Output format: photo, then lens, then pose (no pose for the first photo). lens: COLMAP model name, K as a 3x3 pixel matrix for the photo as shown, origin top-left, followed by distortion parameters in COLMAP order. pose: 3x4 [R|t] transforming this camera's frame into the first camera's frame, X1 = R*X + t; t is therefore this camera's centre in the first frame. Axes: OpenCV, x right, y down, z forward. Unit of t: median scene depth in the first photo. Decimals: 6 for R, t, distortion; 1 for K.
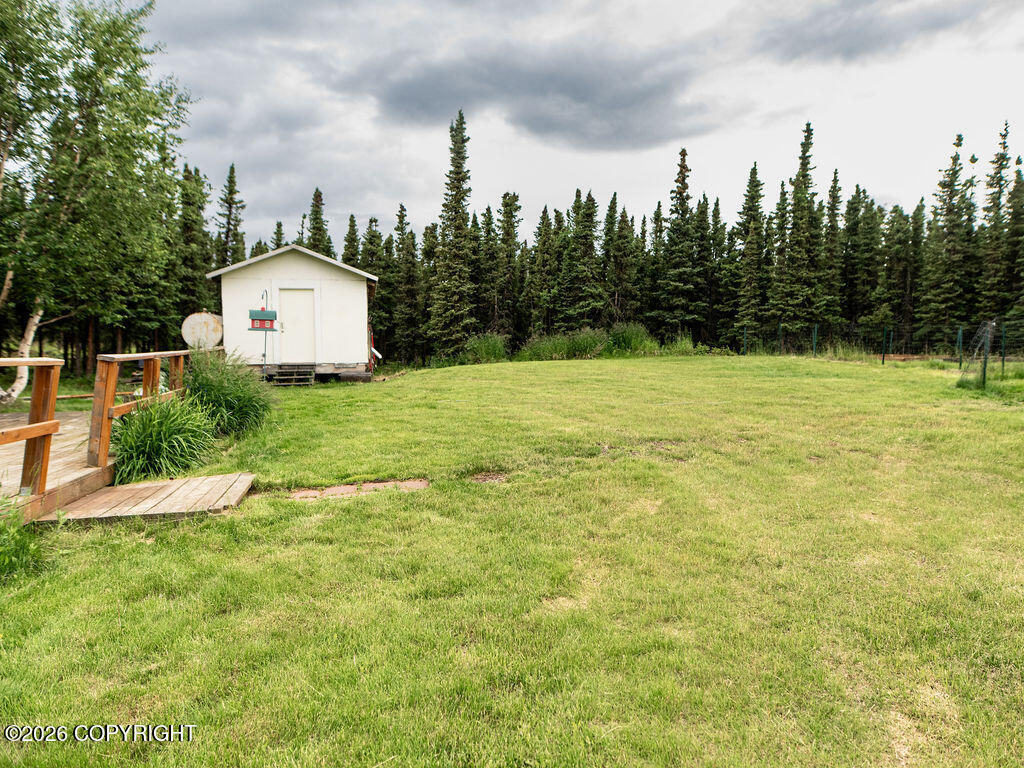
lens RADIAL K [[671.0, 0, 534.2], [0, 671.0, 384.7], [0, 0, 1]] dist [-0.001647, -0.002091]
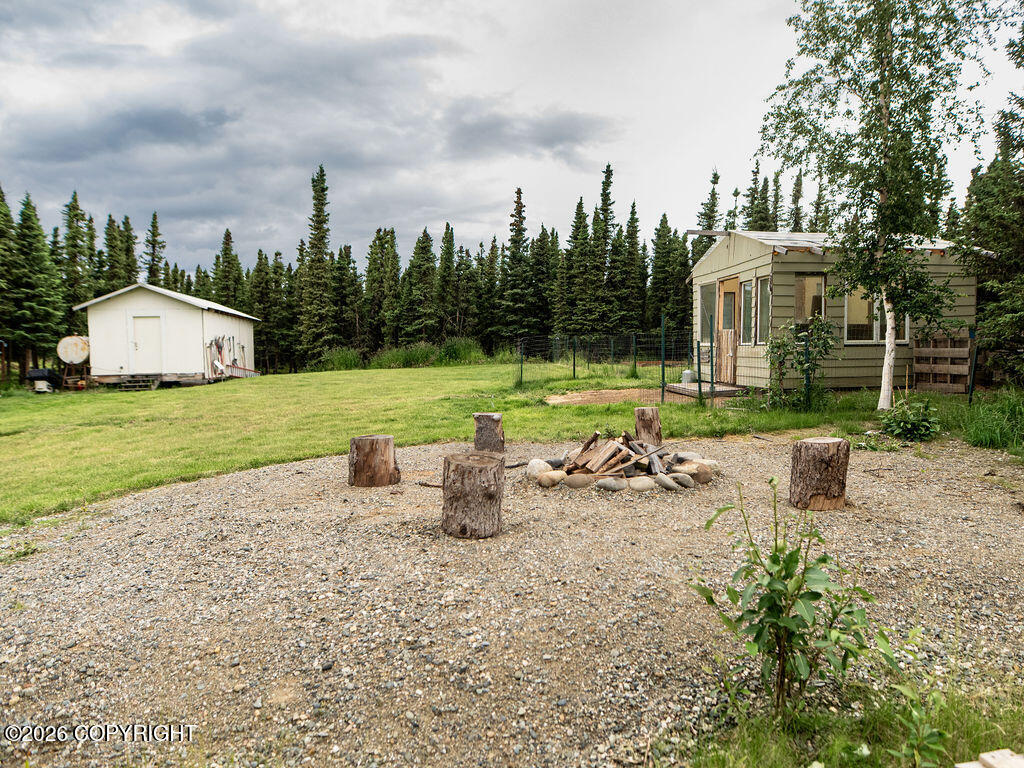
lens RADIAL K [[671.0, 0, 534.2], [0, 671.0, 384.7], [0, 0, 1]] dist [-0.001647, -0.002091]
pose [[0.996749, -0.009452, -0.080017, 0.370811], [0.008269, 0.999852, -0.015095, 0.011832], [0.080148, 0.014384, 0.996679, -0.178526]]
